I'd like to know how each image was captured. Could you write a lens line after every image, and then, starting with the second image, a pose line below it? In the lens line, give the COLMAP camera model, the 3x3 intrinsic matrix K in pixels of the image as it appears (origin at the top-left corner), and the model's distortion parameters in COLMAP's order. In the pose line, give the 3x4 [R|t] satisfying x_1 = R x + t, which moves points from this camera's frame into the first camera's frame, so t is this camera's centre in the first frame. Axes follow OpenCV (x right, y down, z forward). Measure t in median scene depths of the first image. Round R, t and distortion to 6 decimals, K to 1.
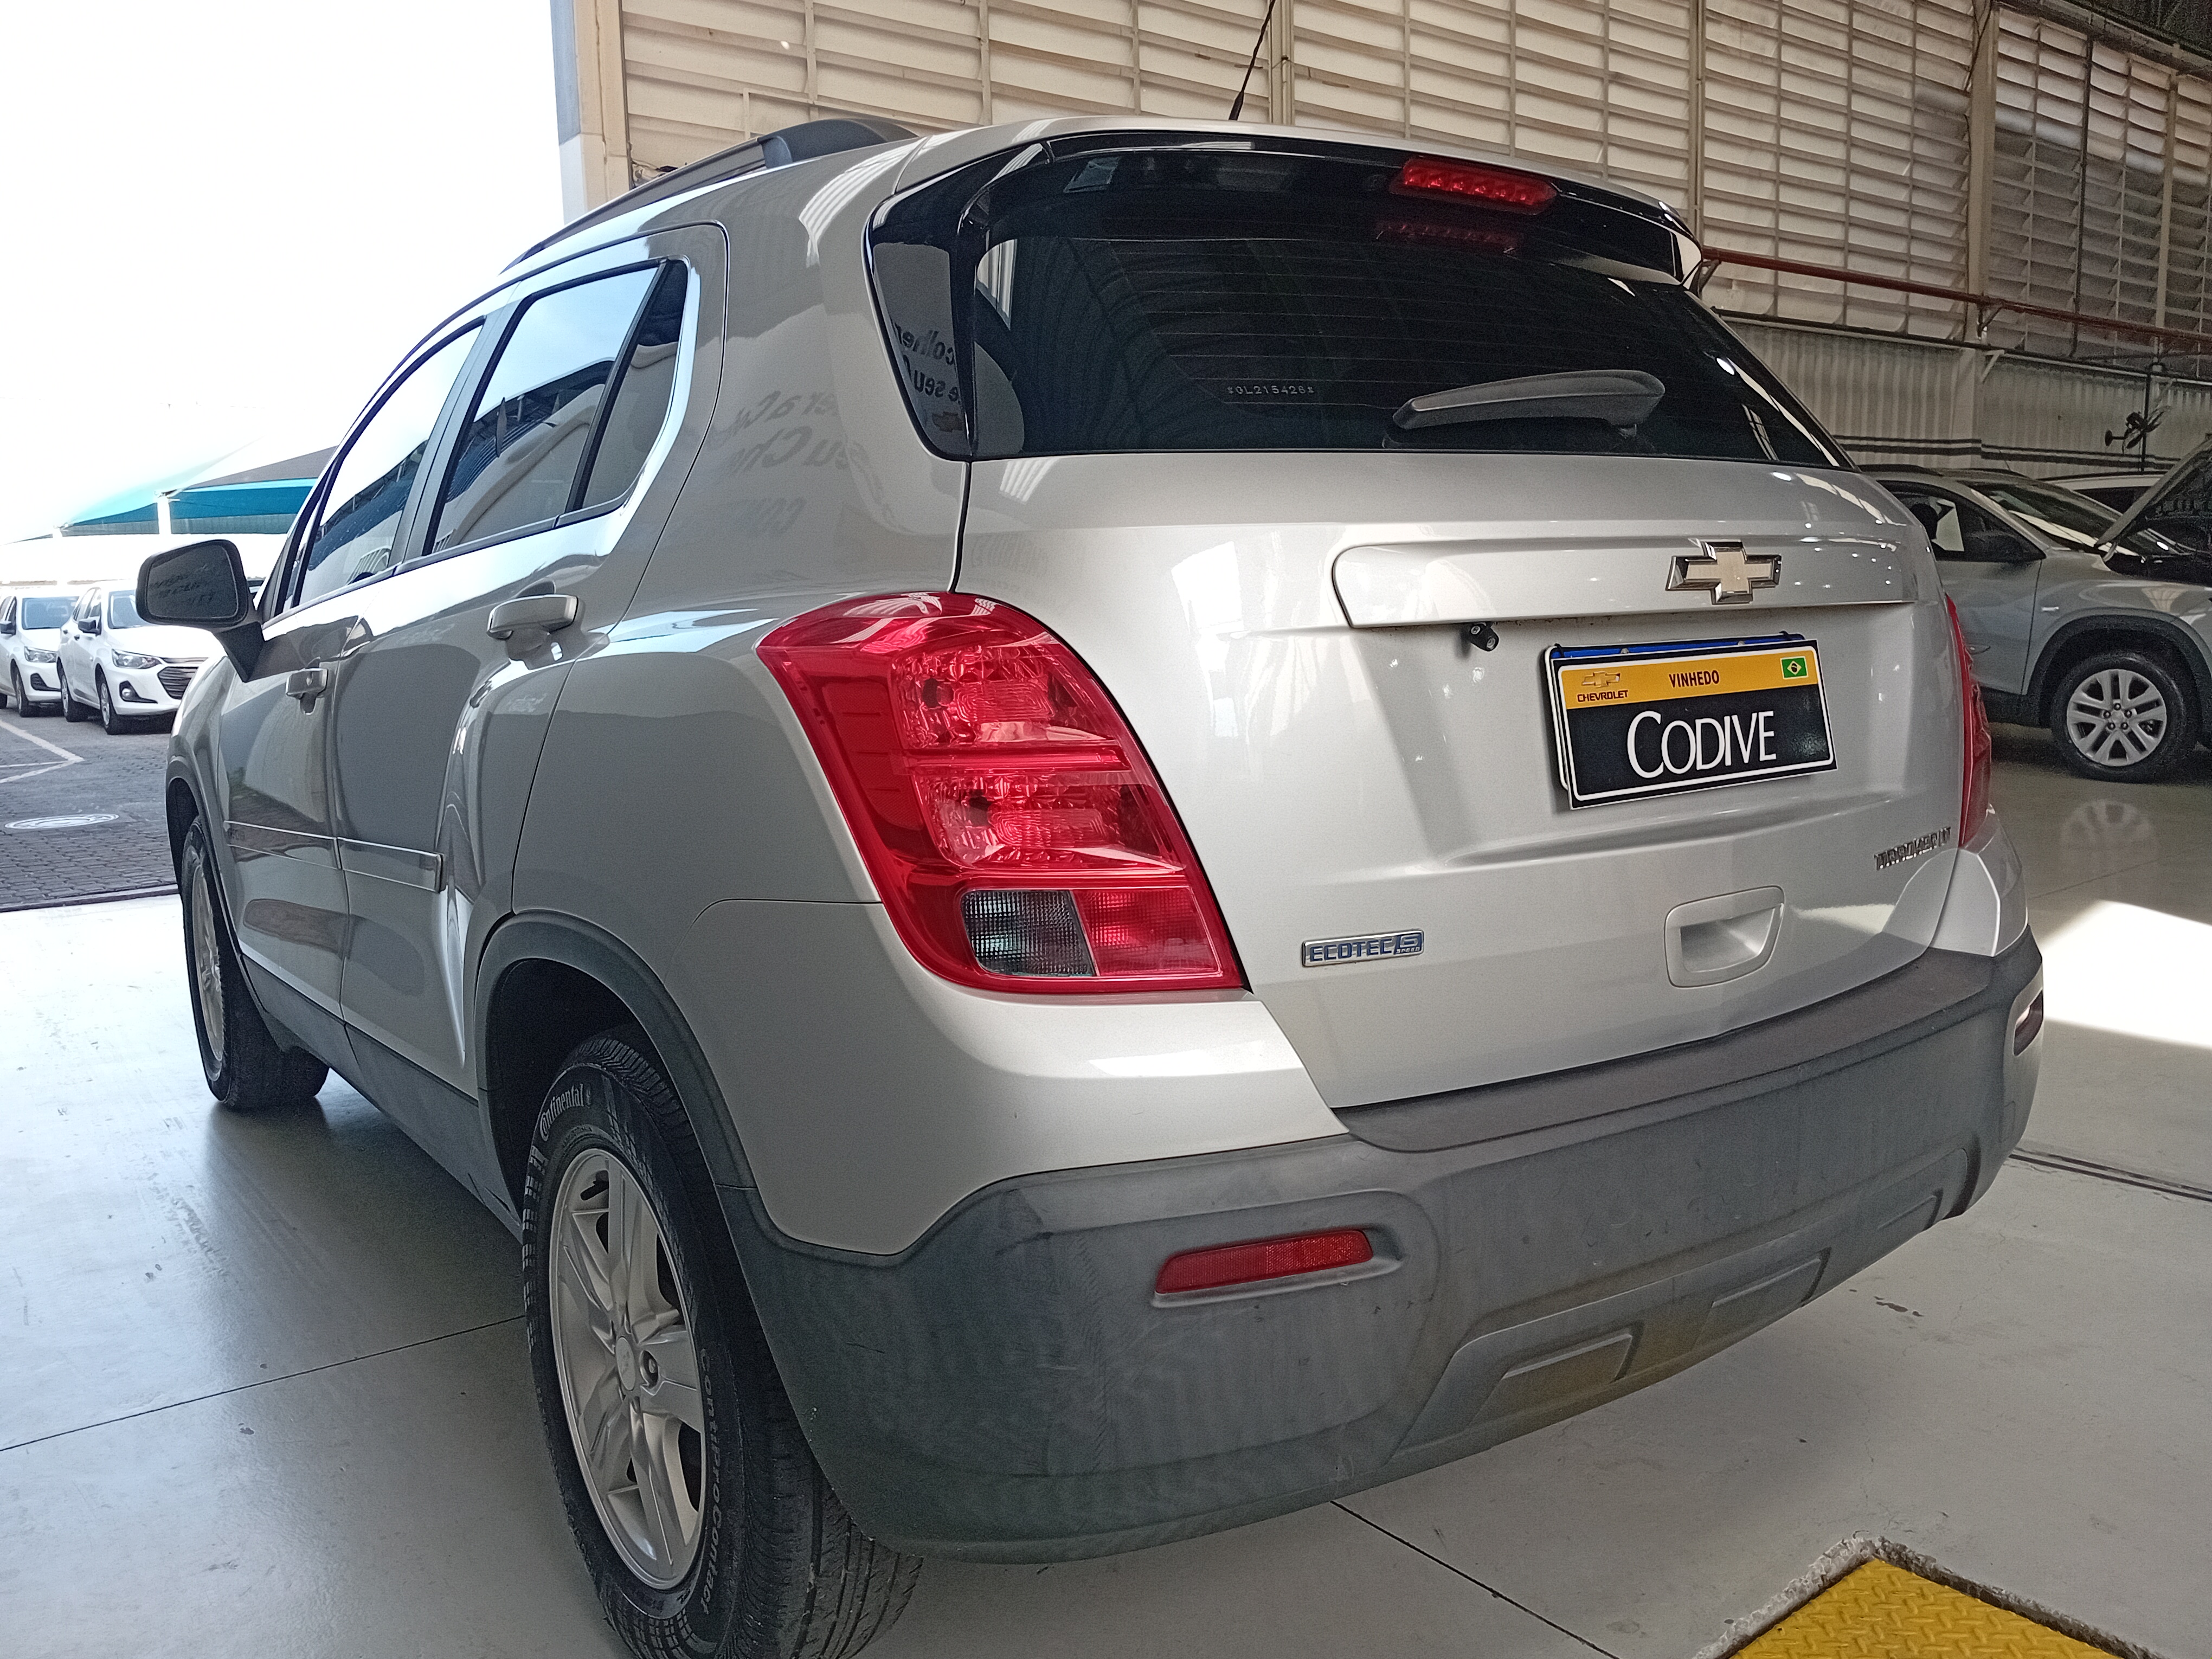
lens RADIAL K [[1719.2, 0, 1074.8], [0, 1719.2, 839.1], [0, 0, 1]] dist [0.102844, -0.241209]
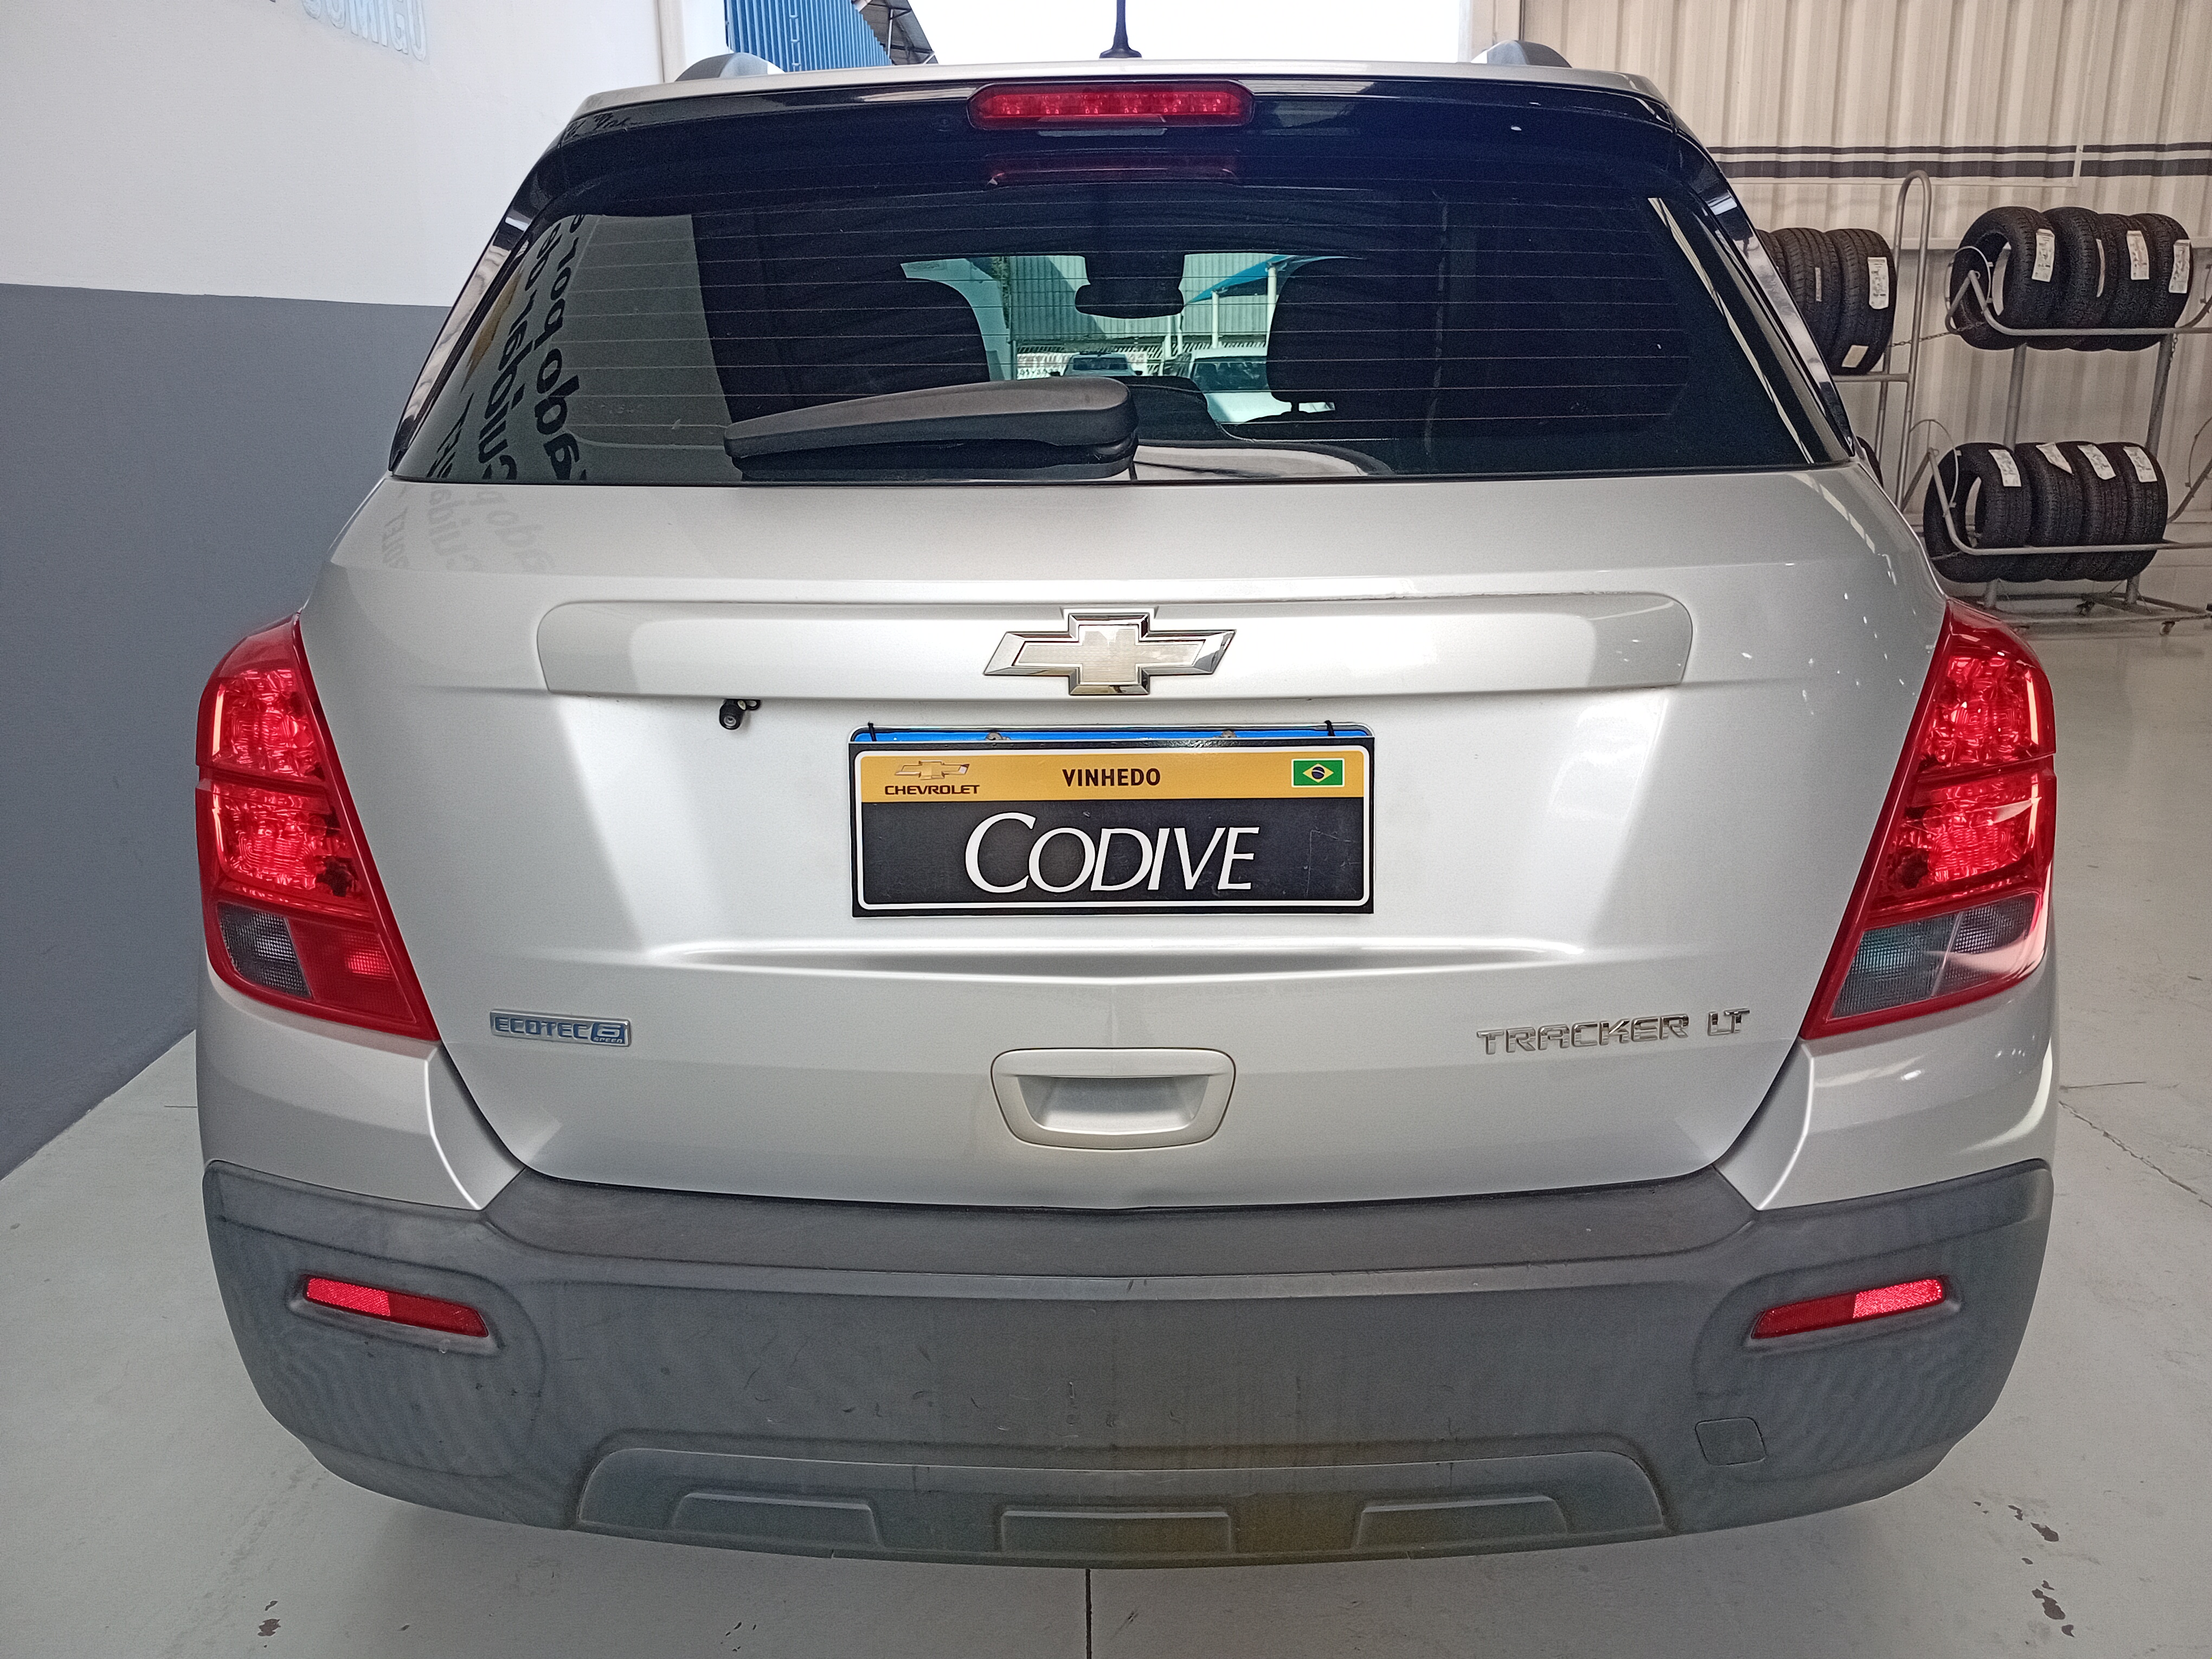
lens RADIAL K [[1719.2, 0, 1074.8], [0, 1719.2, 839.1], [0, 0, 1]] dist [0.102844, -0.241209]
pose [[0.799396, 0.168353, -0.576735, 0.805577], [-0.092524, 0.982983, 0.158694, -0.188594], [0.593637, -0.073497, 0.801370, 0.354974]]
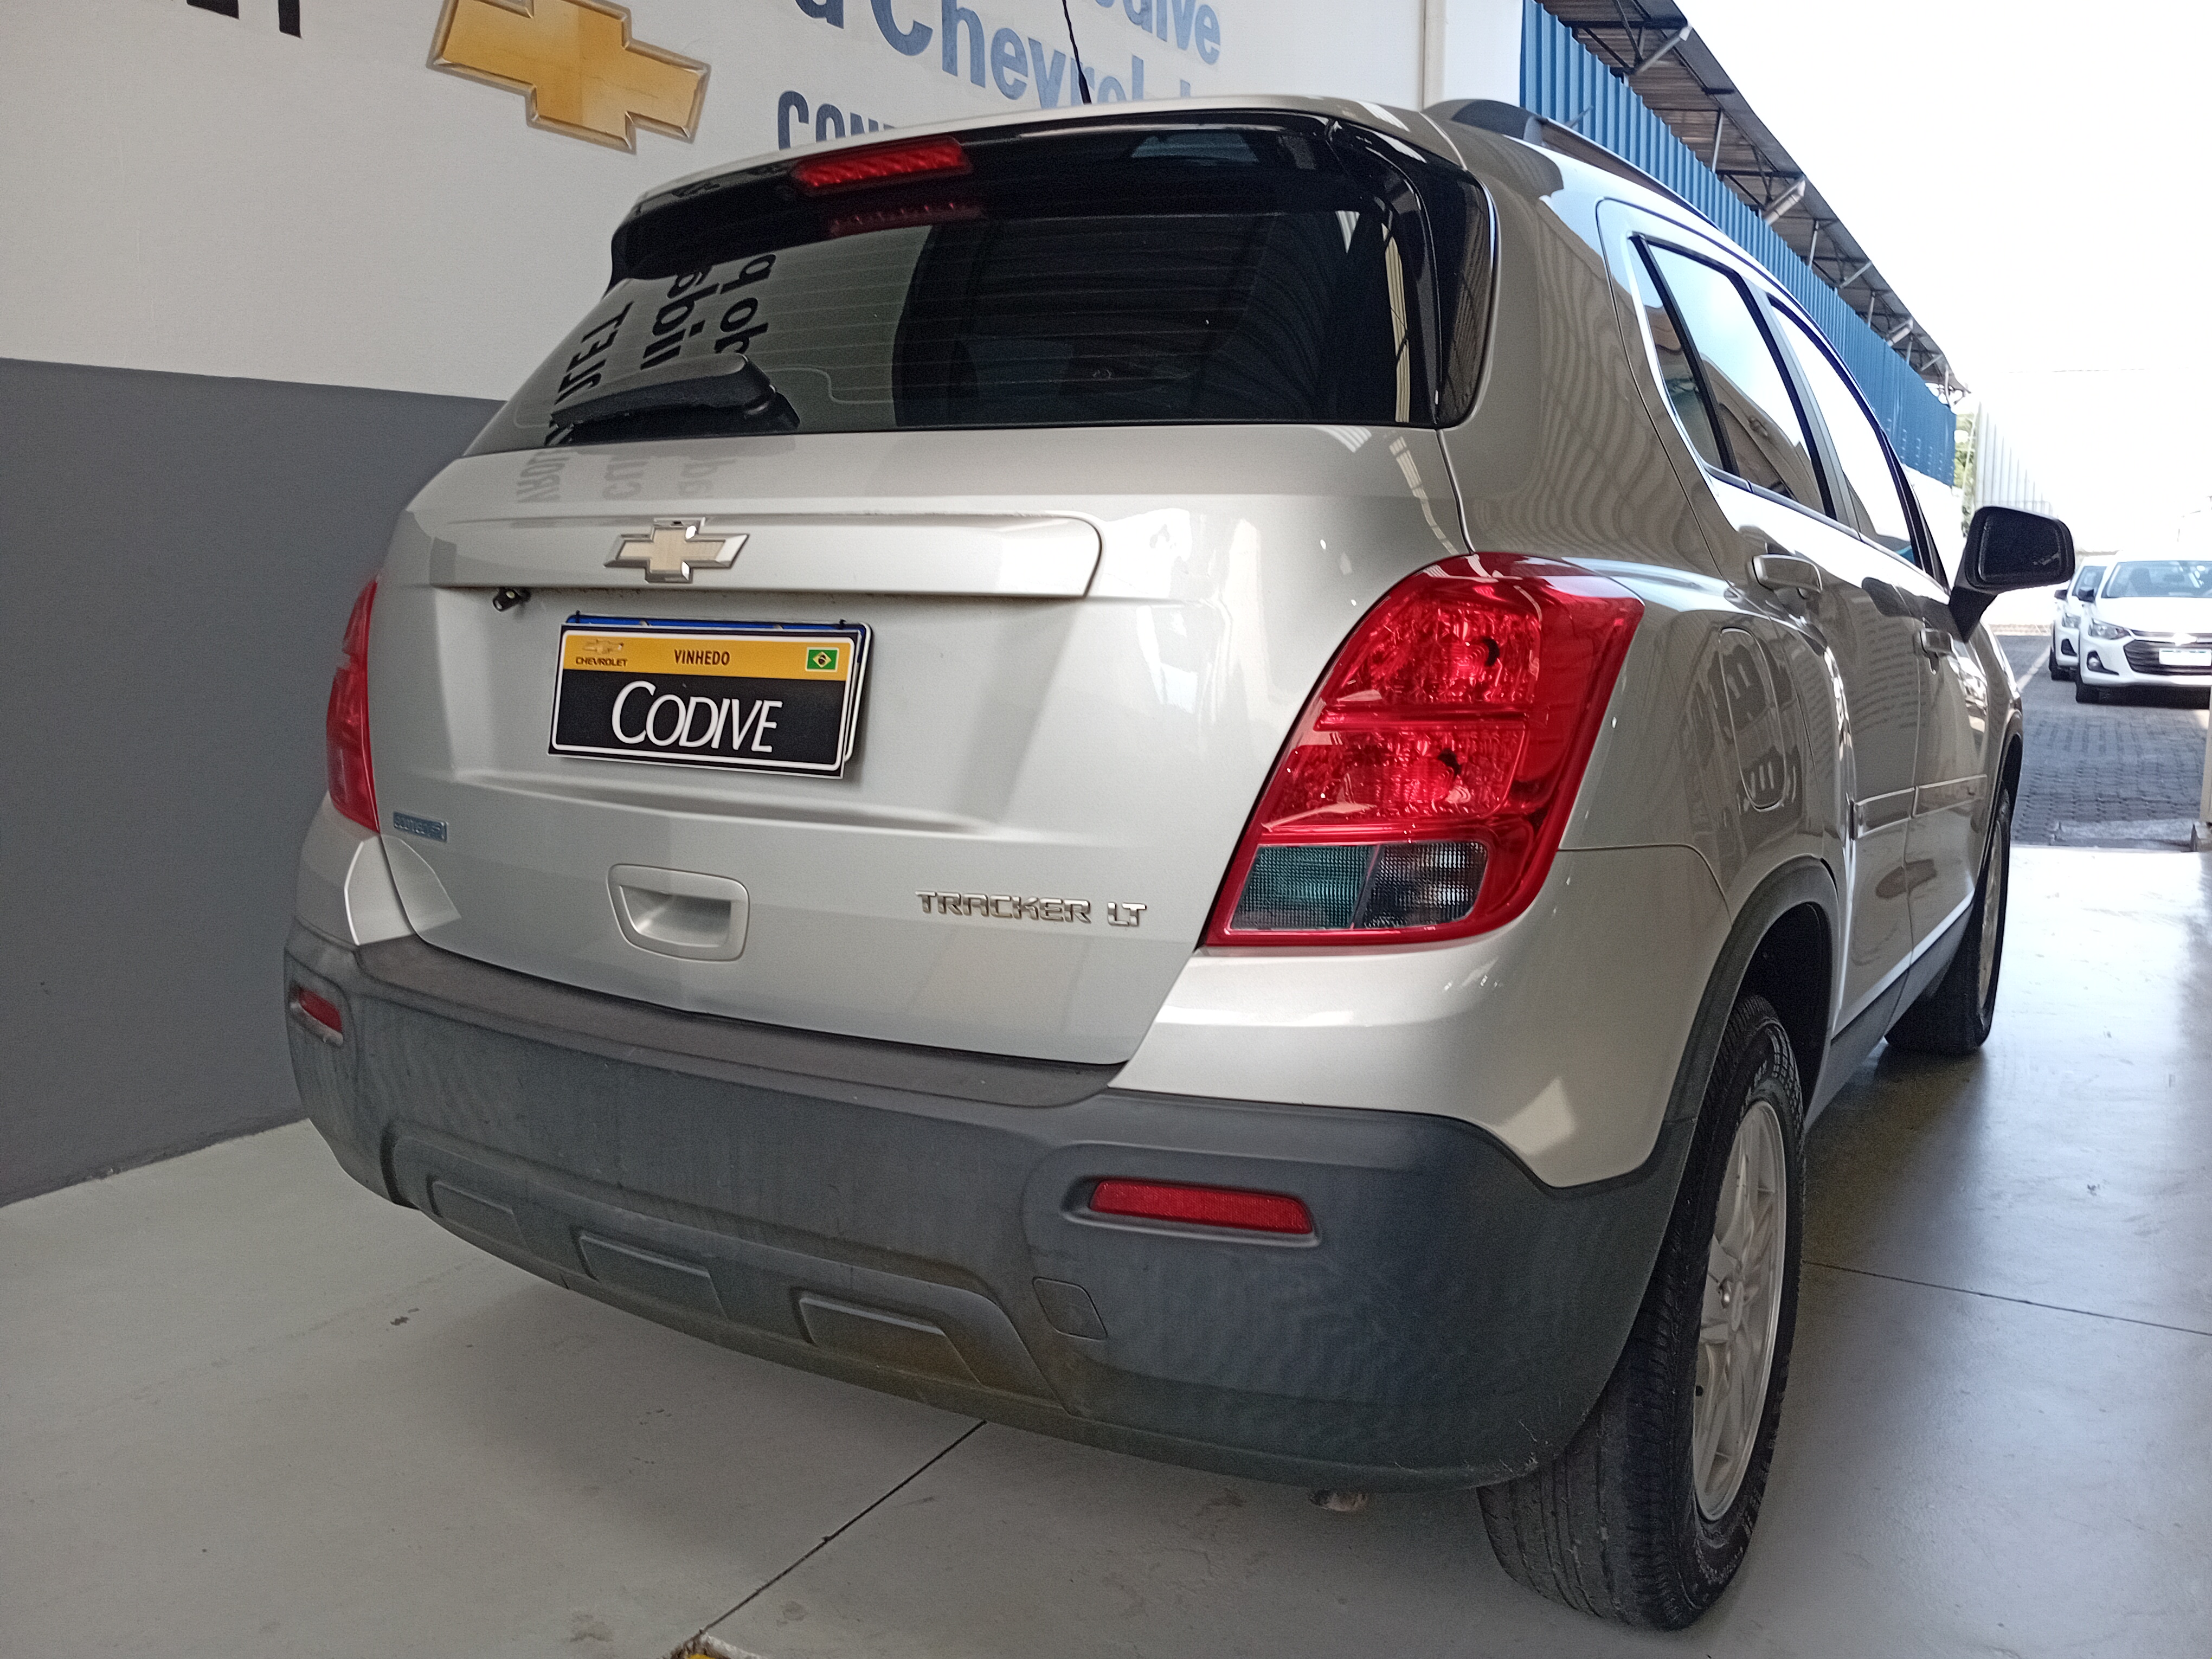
lens RADIAL K [[1719.2, 0, 1074.8], [0, 1719.2, 839.1], [0, 0, 1]] dist [0.102844, -0.241209]
pose [[0.368650, 0.166033, -0.914620, 1.378483], [-0.148228, 0.981829, 0.118489, -0.140153], [0.917674, 0.091892, 0.386563, 0.821051]]
